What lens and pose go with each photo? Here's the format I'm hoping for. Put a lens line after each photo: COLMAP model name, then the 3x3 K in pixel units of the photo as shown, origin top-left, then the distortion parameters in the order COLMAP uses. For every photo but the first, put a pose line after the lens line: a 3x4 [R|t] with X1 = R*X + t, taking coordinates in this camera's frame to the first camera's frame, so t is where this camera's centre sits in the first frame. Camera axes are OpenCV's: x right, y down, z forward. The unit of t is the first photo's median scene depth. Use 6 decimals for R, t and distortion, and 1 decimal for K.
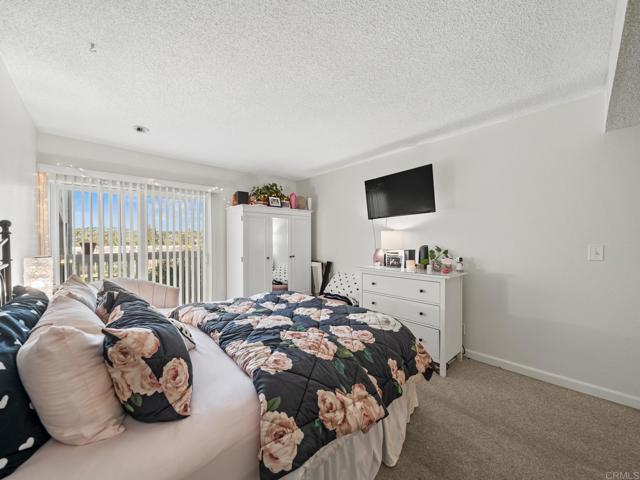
lens RADIAL K [[233.9, 0, 320.0], [0, 233.9, 240.0], [0, 0, 1]] dist [-0.000723, -0.000060]
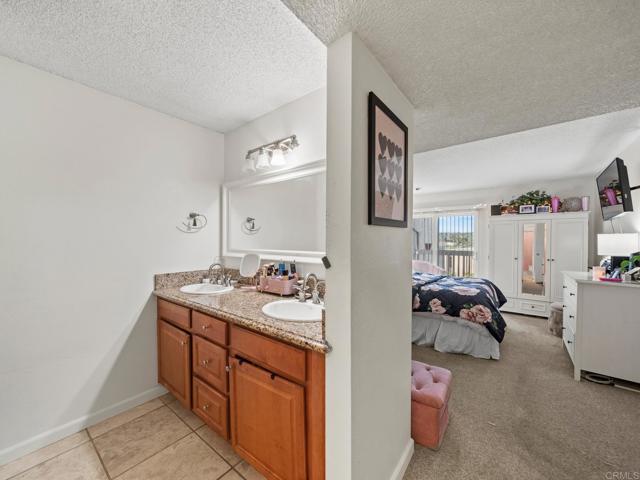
lens RADIAL K [[246.2, 0, 320.0], [0, 246.2, 240.0], [0, 0, 1]] dist [-0.001850, -0.000151]
pose [[0.194617, 0.004409, -0.980869, 0.789111], [-0.016715, 0.999860, 0.001178, -0.000096], [0.980737, 0.016166, 0.194663, -0.205607]]
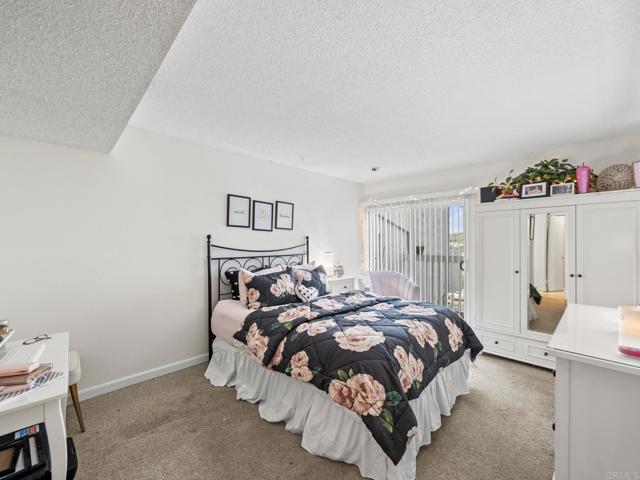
lens RADIAL K [[261.9, 0, 314.1], [0, 261.9, 240.7], [0, 0, 1]] dist [-0.003407, -0.000215]
pose [[0.058609, -0.003738, -0.998274, 0.534593], [-0.008447, 0.999955, -0.004240, -0.008542], [0.998245, 0.008681, 0.058574, 0.330144]]
